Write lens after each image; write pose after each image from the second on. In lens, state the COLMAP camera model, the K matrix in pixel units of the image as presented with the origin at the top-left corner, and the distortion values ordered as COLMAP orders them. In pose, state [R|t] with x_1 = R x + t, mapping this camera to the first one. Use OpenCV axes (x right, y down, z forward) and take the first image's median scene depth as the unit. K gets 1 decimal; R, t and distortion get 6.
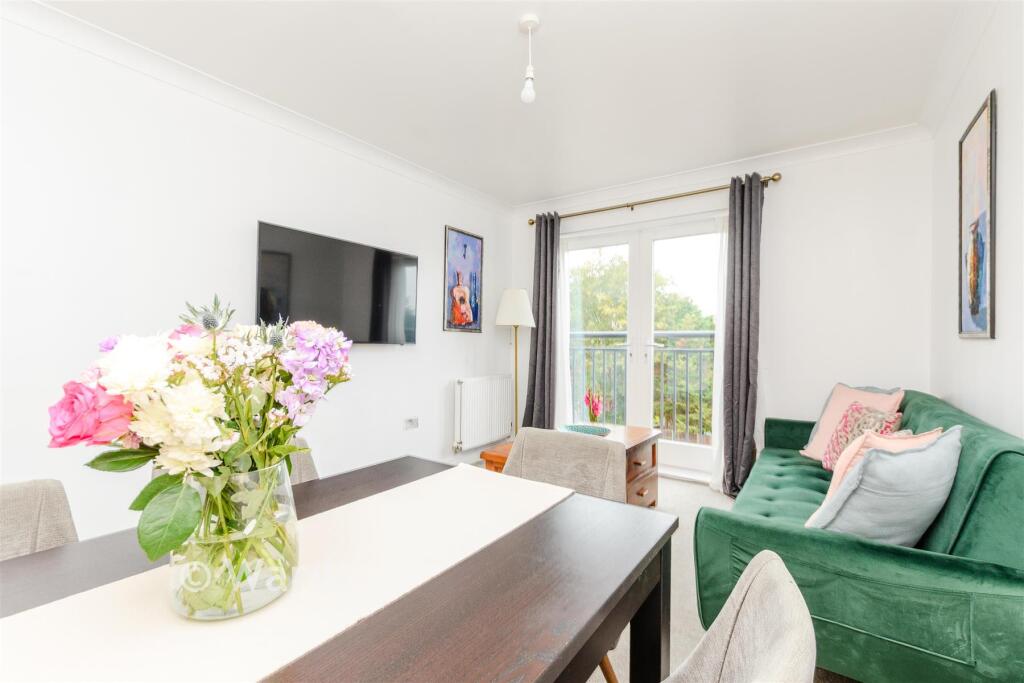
lens RADIAL K [[450.2, 0, 512.0], [0, 450.2, 341.5], [0, 0, 1]] dist [0.001601, 0.000130]
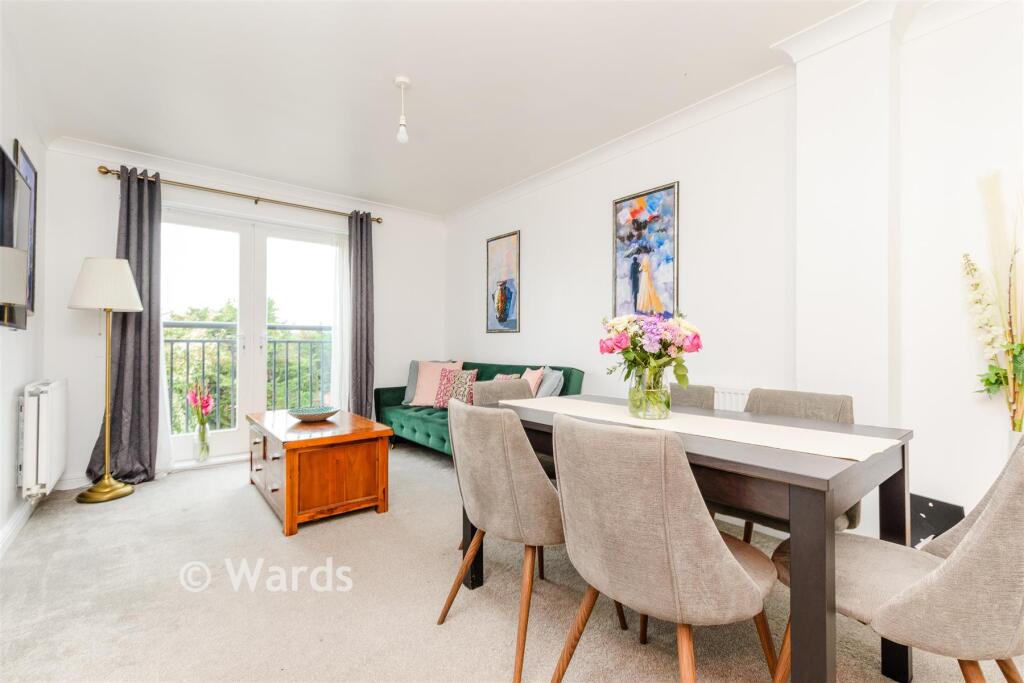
lens RADIAL K [[447.5, 0, 512.0], [0, 447.5, 341.5], [0, 0, 1]] dist [-0.000672, -0.000079]
pose [[0.265722, -0.000323, 0.964050, -0.655155], [-0.002289, 0.999997, 0.000966, 0.018620], [-0.964047, -0.002464, 0.265720, 0.209788]]
